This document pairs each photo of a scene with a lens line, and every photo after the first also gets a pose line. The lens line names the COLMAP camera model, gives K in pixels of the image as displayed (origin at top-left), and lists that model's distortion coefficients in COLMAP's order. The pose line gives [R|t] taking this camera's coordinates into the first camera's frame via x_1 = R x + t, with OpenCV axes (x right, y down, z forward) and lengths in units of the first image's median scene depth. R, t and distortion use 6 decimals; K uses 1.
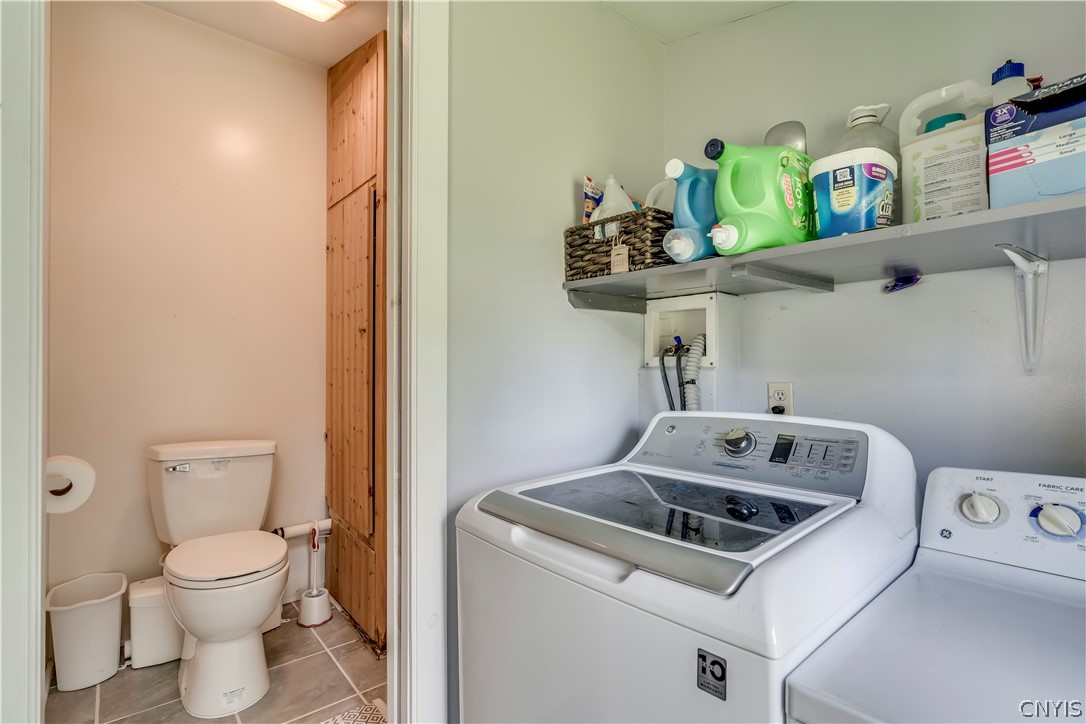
lens RADIAL K [[507.8, 0, 545.9], [0, 507.8, 363.7], [0, 0, 1]] dist [-0.004526, -0.000067]
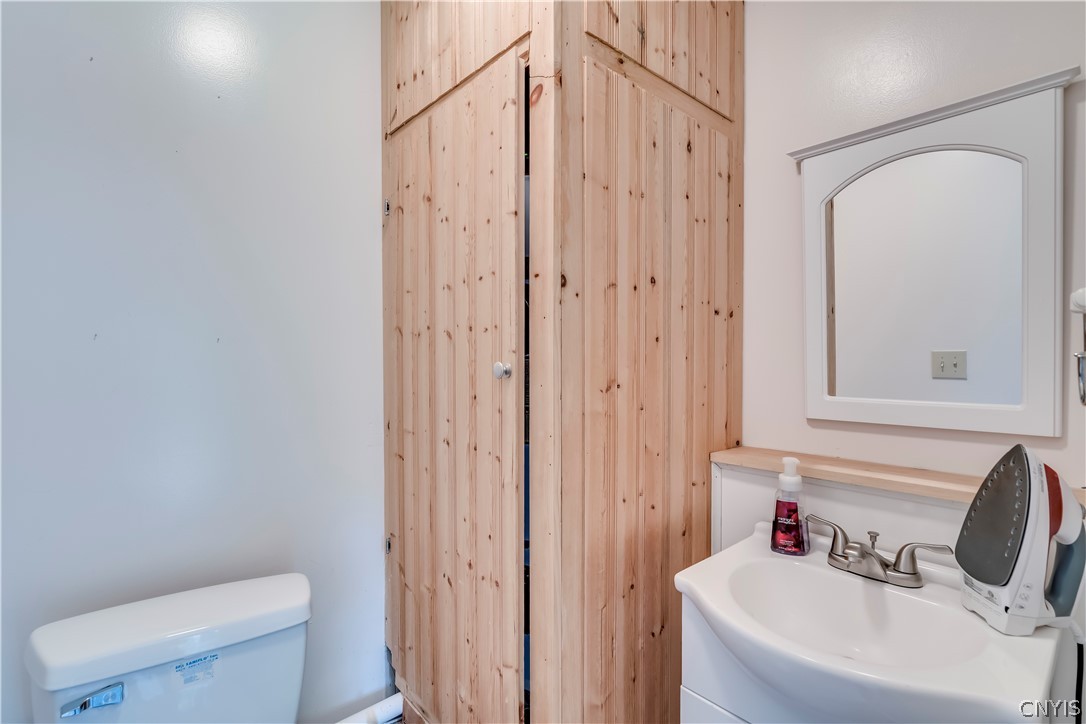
lens RADIAL K [[507.8, 0, 545.9], [0, 507.8, 363.7], [0, 0, 1]] dist [-0.004526, -0.000067]
pose [[0.999494, -0.005190, 0.031390, -0.310469], [0.004515, 0.999758, 0.021542, -0.077178], [-0.031494, -0.021389, 0.999275, 0.495431]]
